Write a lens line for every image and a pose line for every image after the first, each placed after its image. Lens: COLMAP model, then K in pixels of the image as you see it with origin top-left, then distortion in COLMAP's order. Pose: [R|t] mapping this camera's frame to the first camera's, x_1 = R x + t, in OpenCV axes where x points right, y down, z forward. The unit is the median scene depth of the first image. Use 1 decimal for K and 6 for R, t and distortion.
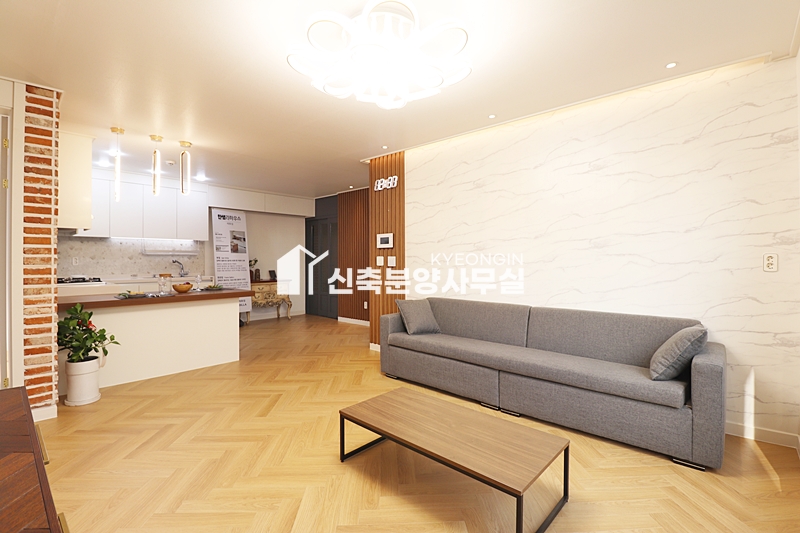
lens RADIAL K [[367.3, 0, 400.2], [0, 367.3, 255.5], [0, 0, 1]] dist [-0.000878, -0.012967]
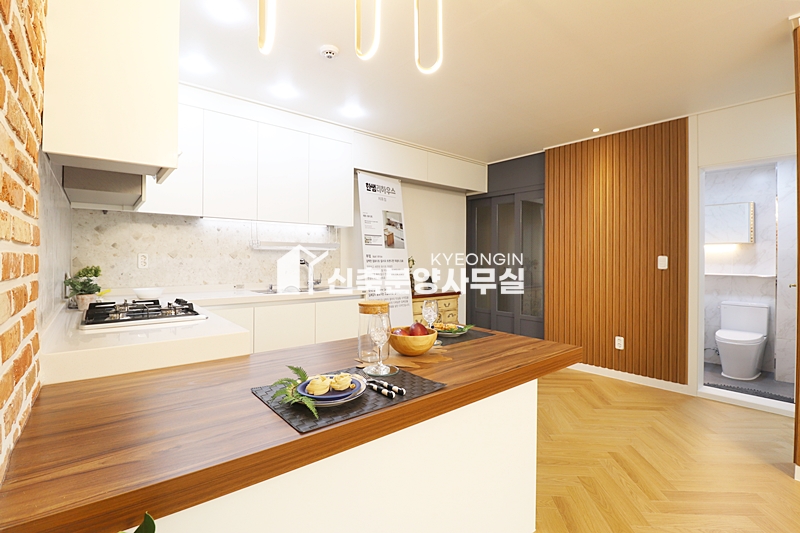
lens RADIAL K [[367.3, 0, 400.2], [0, 367.3, 255.5], [0, 0, 1]] dist [-0.000878, -0.012967]
pose [[0.990898, 0.006223, -0.134473, -0.363194], [-0.005365, 0.999963, 0.006742, 0.001258], [0.134510, -0.005959, 0.990894, 0.422160]]
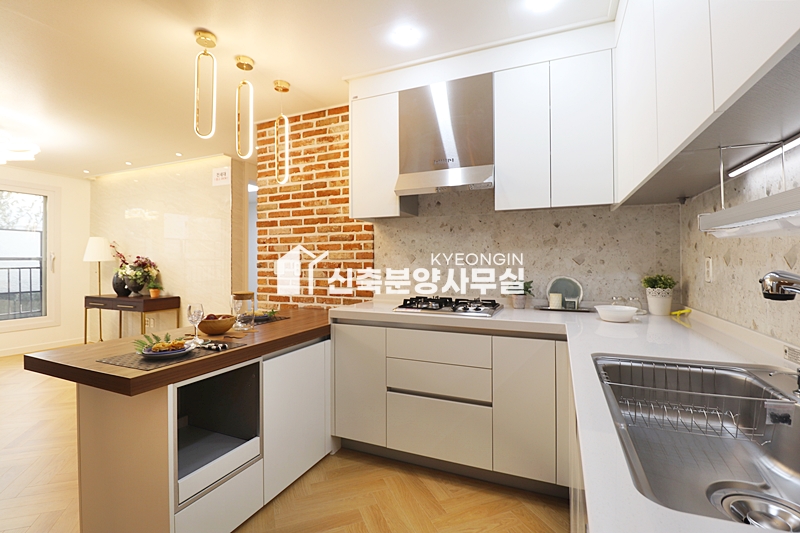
lens RADIAL K [[367.3, 0, 400.2], [0, 367.3, 255.5], [0, 0, 1]] dist [-0.000878, -0.012967]
pose [[-0.946376, -0.001919, -0.323060, -0.435463], [0.006742, 0.999647, -0.025687, 0.007459], [0.322996, -0.026488, -0.946030, 1.002986]]
